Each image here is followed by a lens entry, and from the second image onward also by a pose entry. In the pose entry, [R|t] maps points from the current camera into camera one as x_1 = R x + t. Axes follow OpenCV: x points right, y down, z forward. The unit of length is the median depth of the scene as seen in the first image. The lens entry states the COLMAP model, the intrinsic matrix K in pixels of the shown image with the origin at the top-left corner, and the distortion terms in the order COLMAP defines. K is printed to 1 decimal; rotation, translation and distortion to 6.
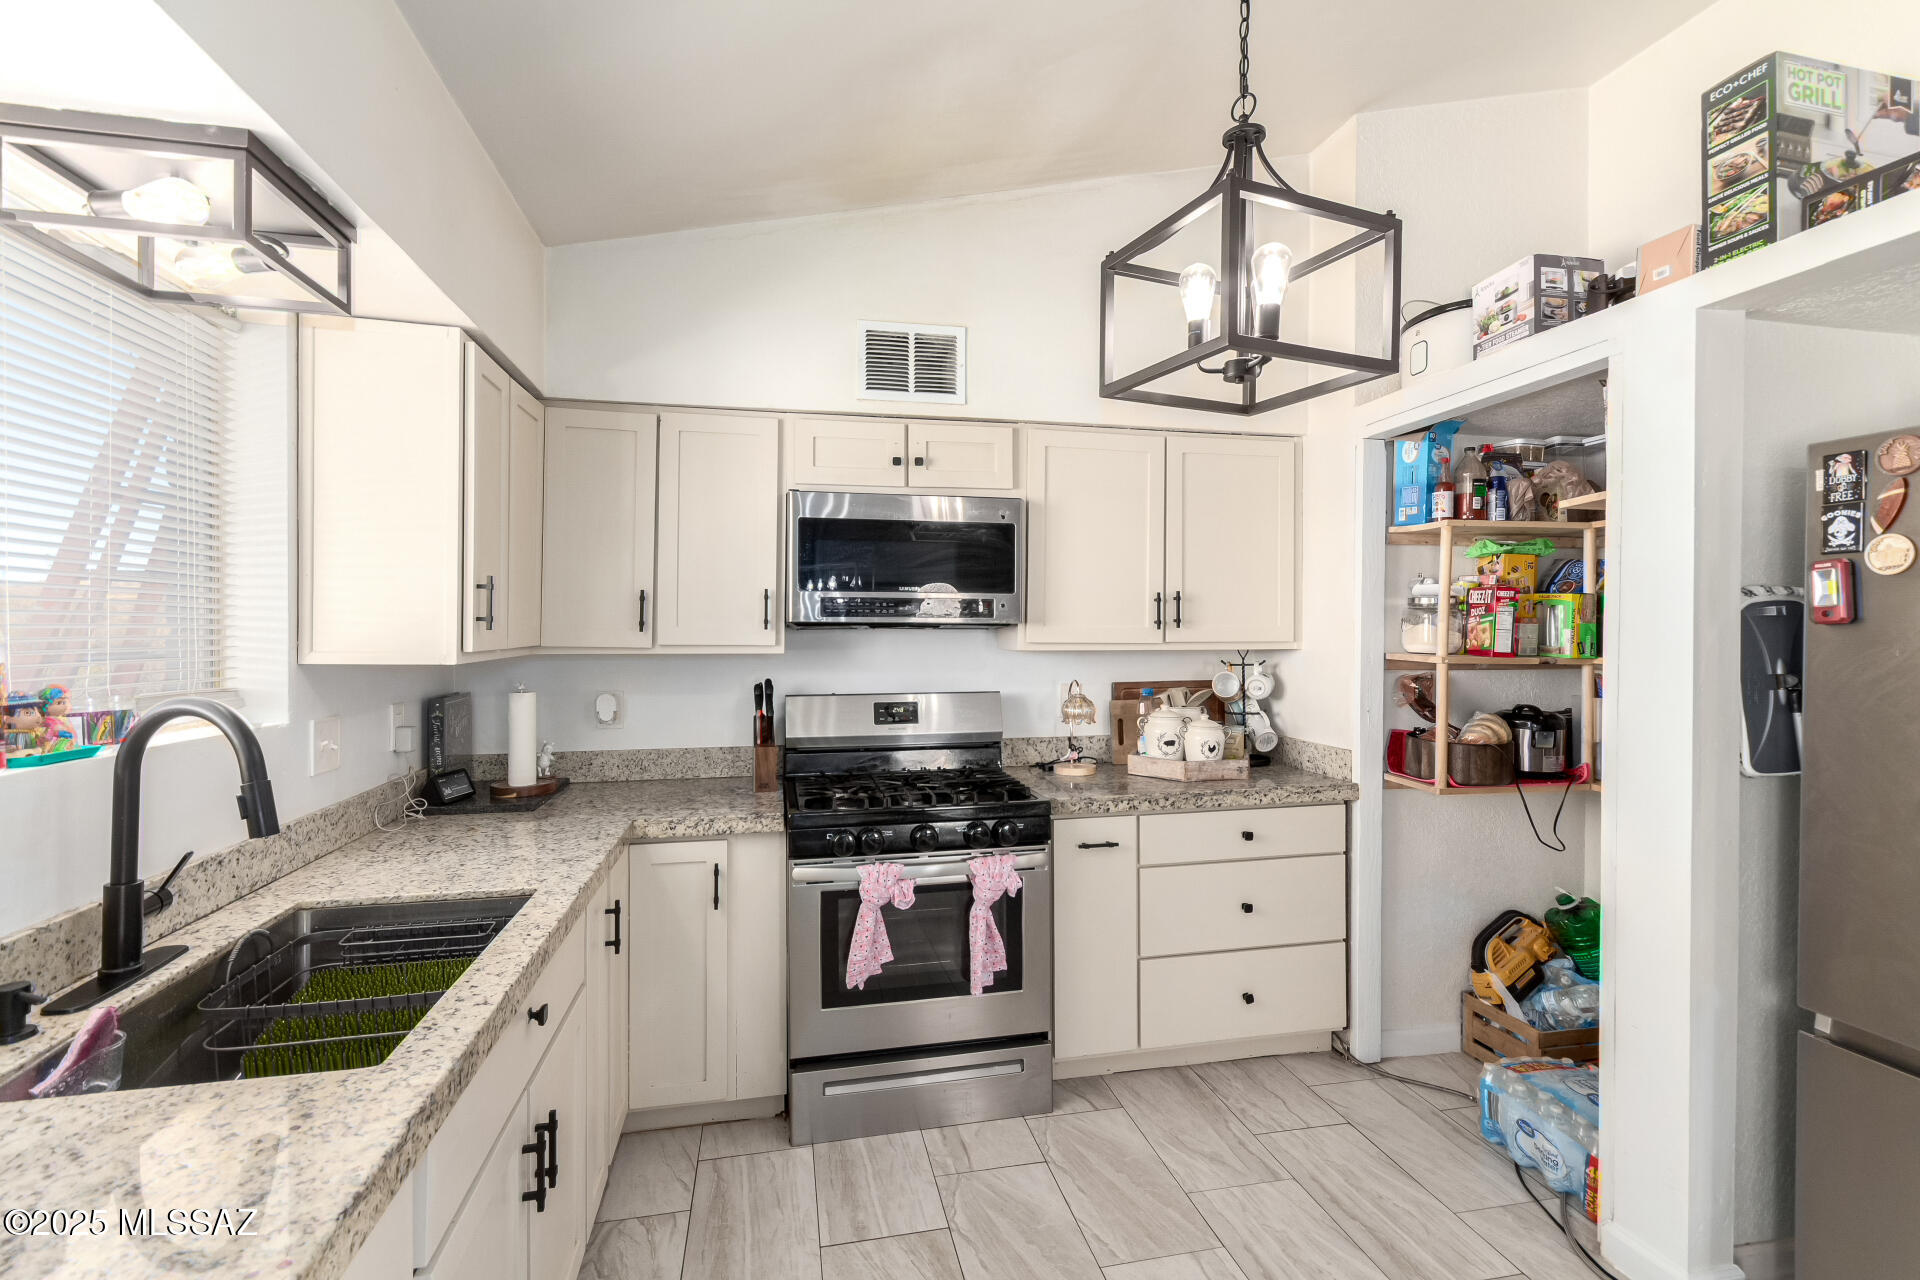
lens RADIAL K [[890.6, 0, 959.0], [0, 890.6, 636.2], [0, 0, 1]] dist [0.012342, -0.002560]
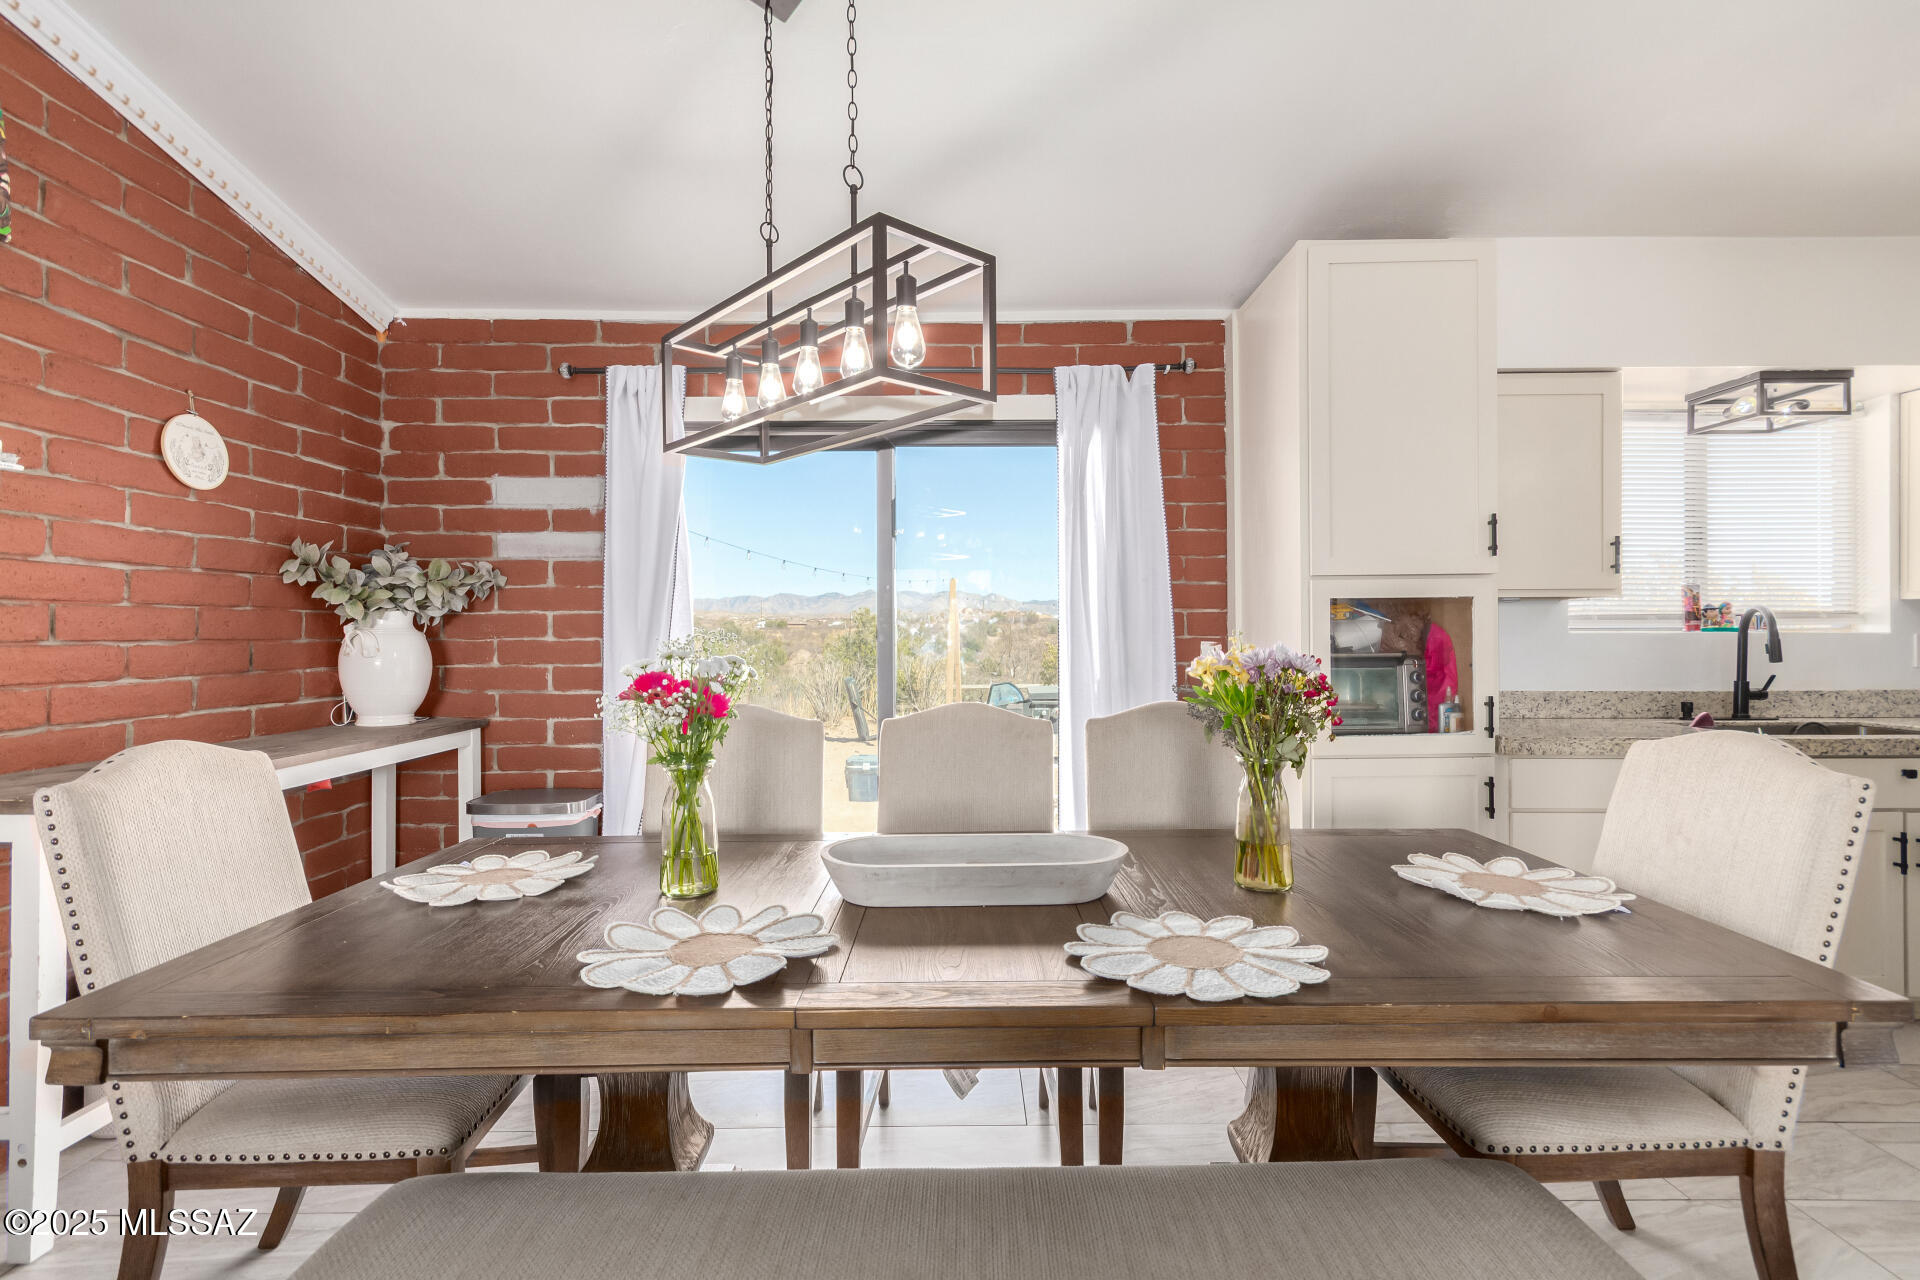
lens RADIAL K [[890.6, 0, 967.8], [0, 890.6, 637.4], [0, 0, 1]] dist [0.012342, -0.002560]
pose [[-0.198575, 0.001076, -0.980085, 1.010282], [-0.005415, 0.999983, 0.002195, 0.085413], [0.980071, 0.005743, -0.198566, -0.313649]]
